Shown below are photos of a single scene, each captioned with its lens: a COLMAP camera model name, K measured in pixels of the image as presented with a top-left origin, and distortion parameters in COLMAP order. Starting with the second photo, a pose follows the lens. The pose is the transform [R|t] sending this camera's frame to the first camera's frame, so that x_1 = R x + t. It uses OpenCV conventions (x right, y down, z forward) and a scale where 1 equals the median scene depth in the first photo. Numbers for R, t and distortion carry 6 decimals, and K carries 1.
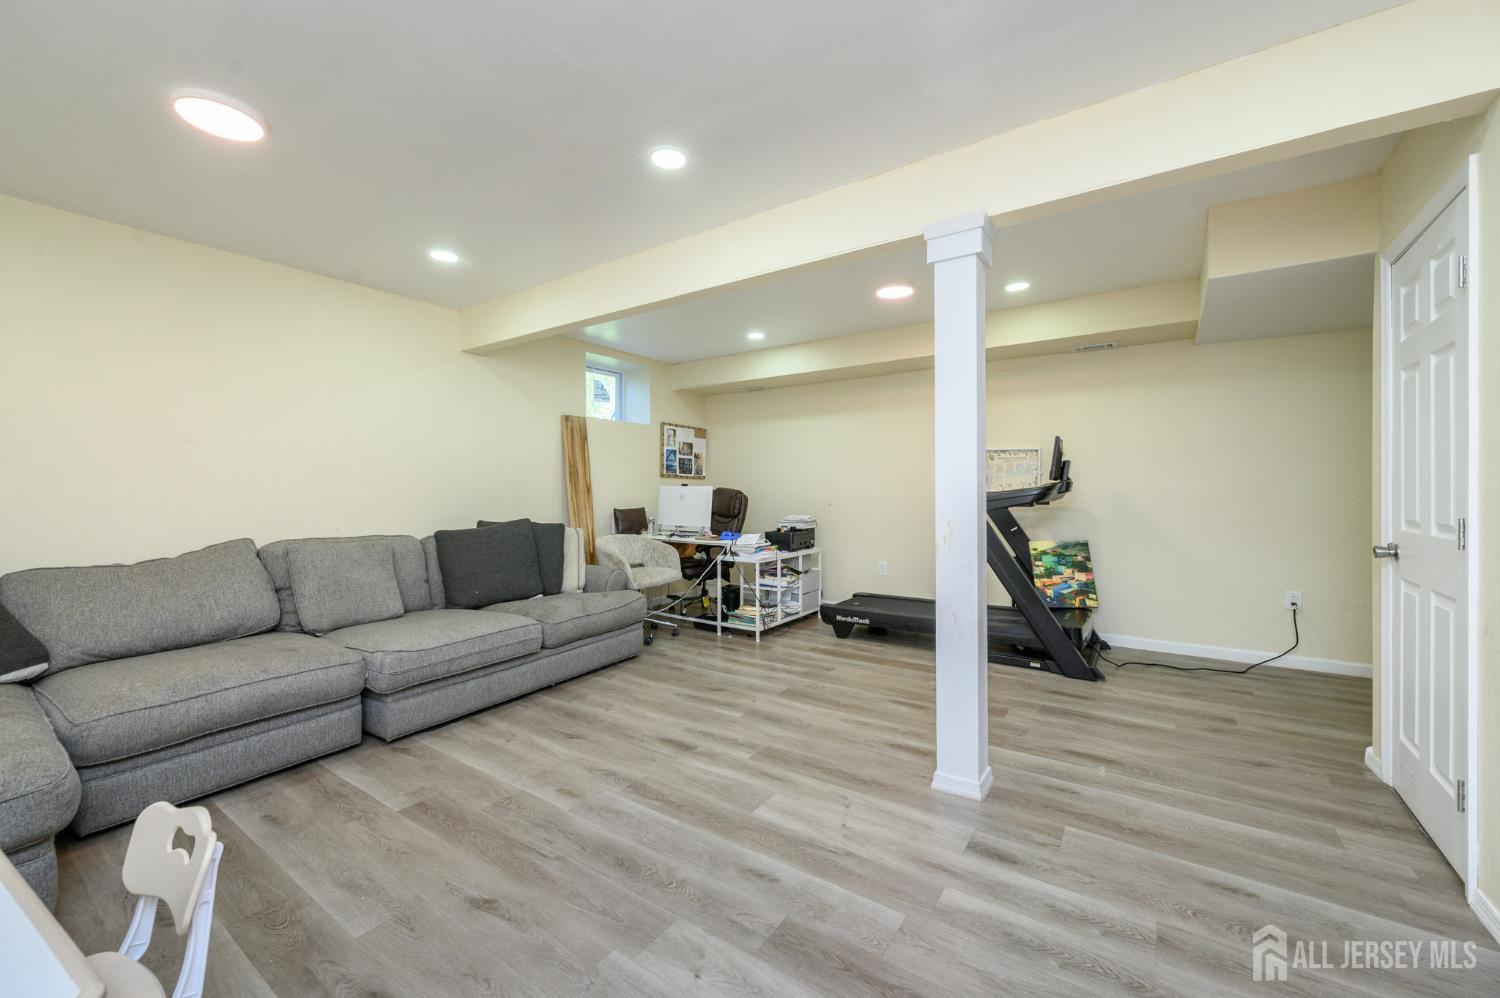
lens RADIAL K [[591.5, 0, 748.2], [0, 591.5, 493.8], [0, 0, 1]] dist [0.001299, 0.000038]
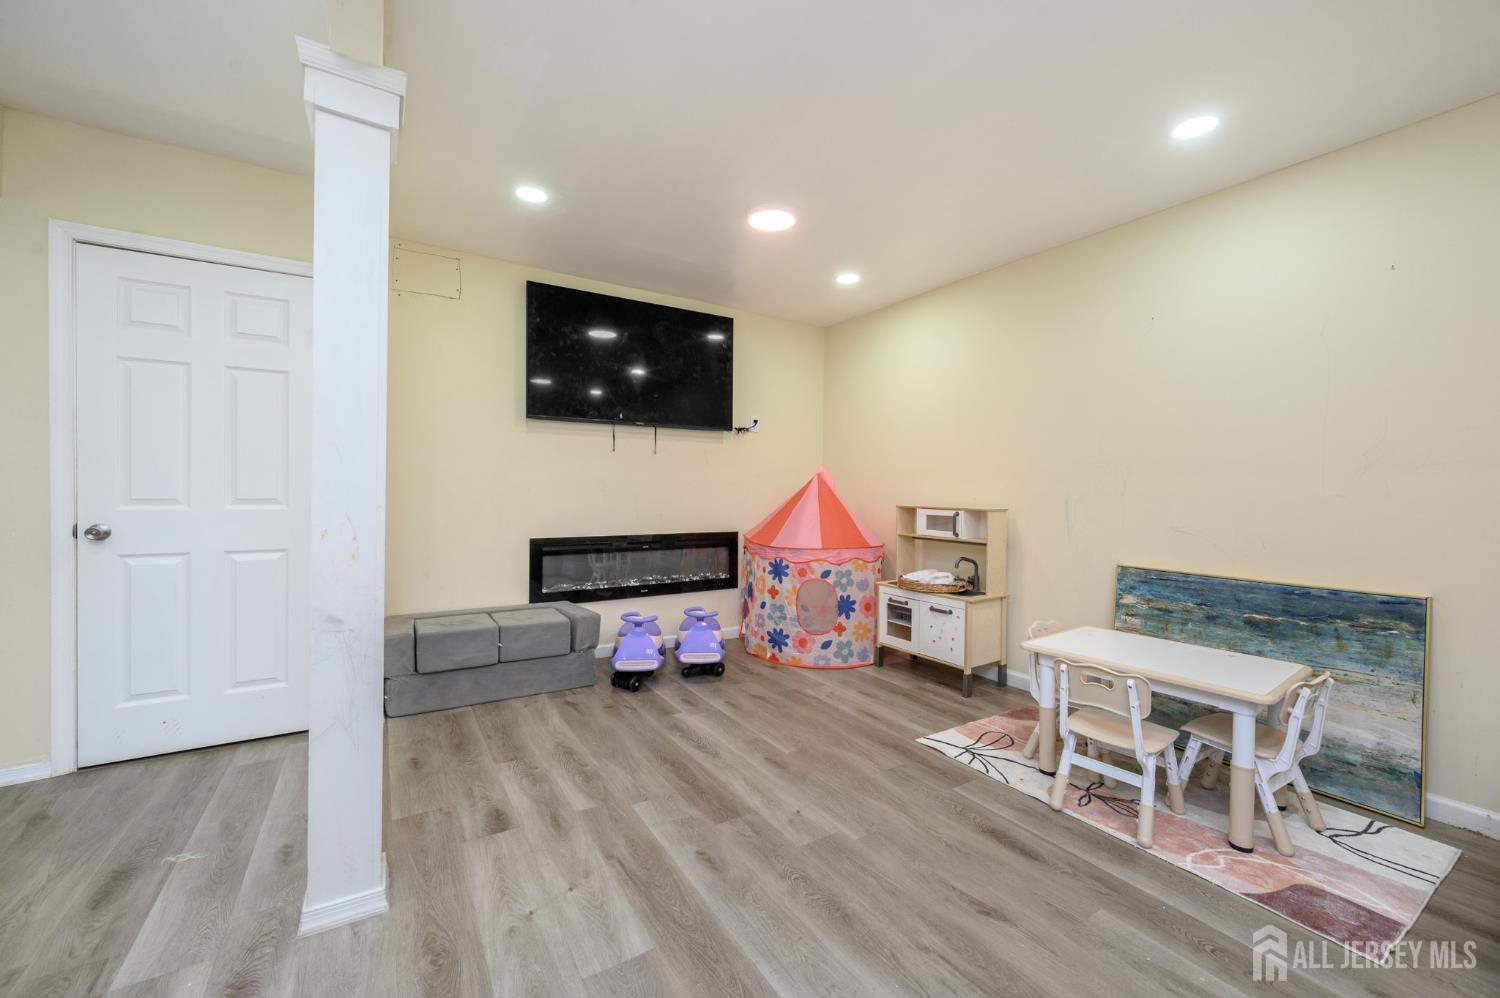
lens RADIAL K [[591.5, 0, 748.2], [0, 591.5, 493.8], [0, 0, 1]] dist [0.001299, 0.000038]
pose [[-0.918207, -0.013182, 0.395882, -0.262901], [-0.008557, 0.999873, 0.013445, 0.006814], [-0.396009, 0.008957, -0.918203, 1.160134]]
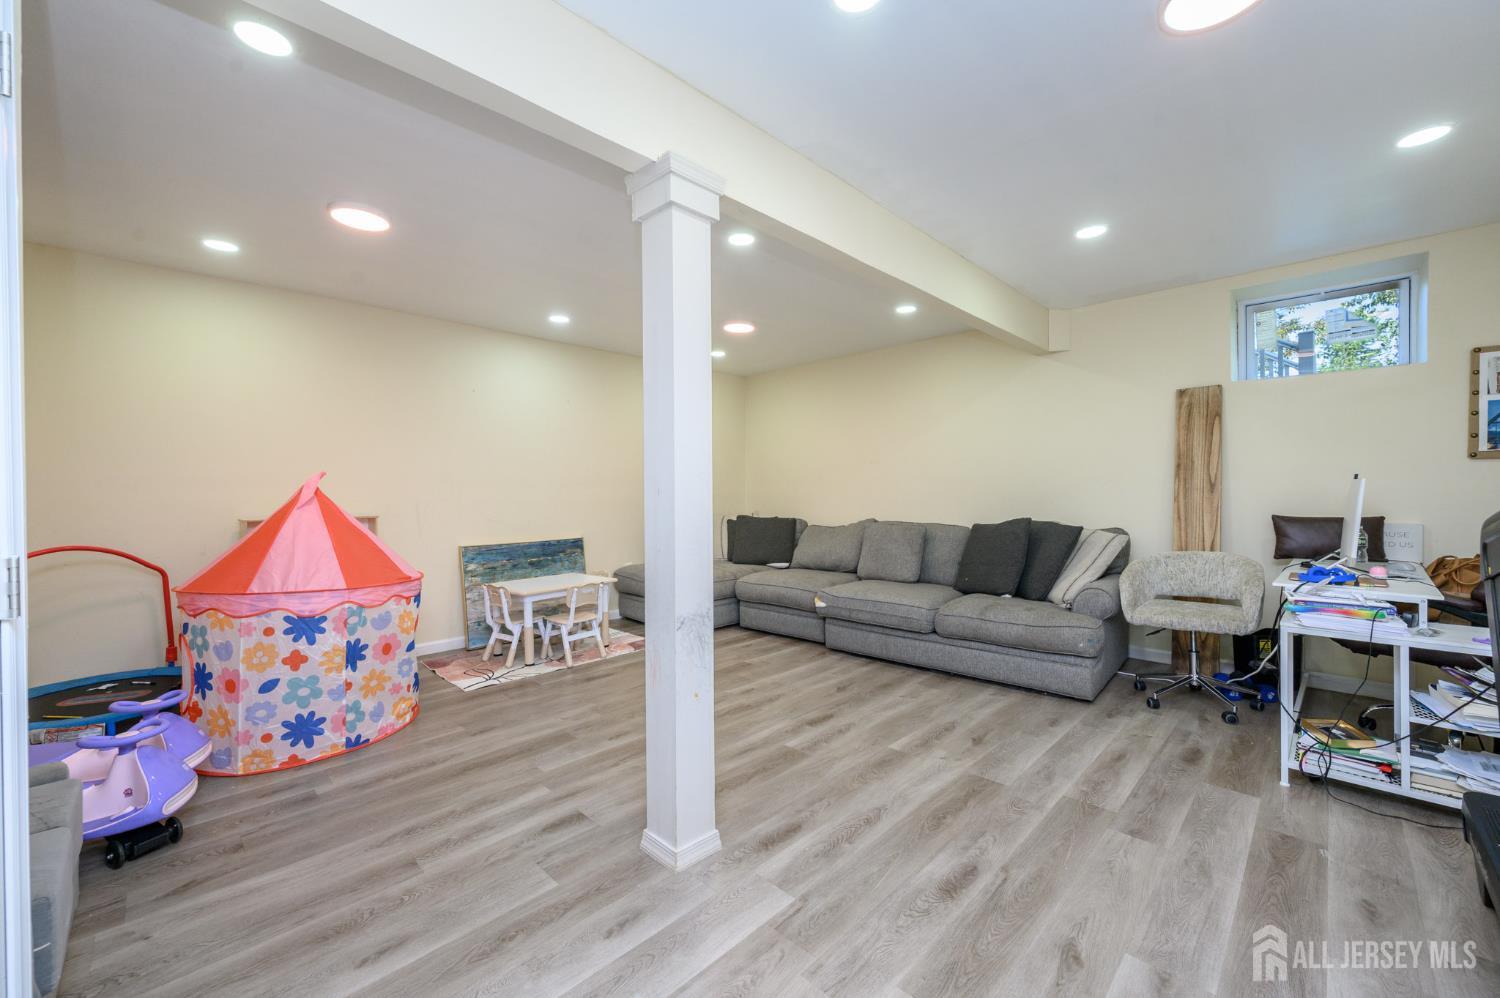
lens RADIAL K [[591.5, 0, 748.2], [0, 591.5, 493.8], [0, 0, 1]] dist [0.001299, 0.000038]
pose [[-0.176710, 0.007174, -0.984237, 0.934190], [0.004113, 0.999970, 0.006551, -0.008717], [0.984254, -0.002890, -0.176735, 1.000006]]
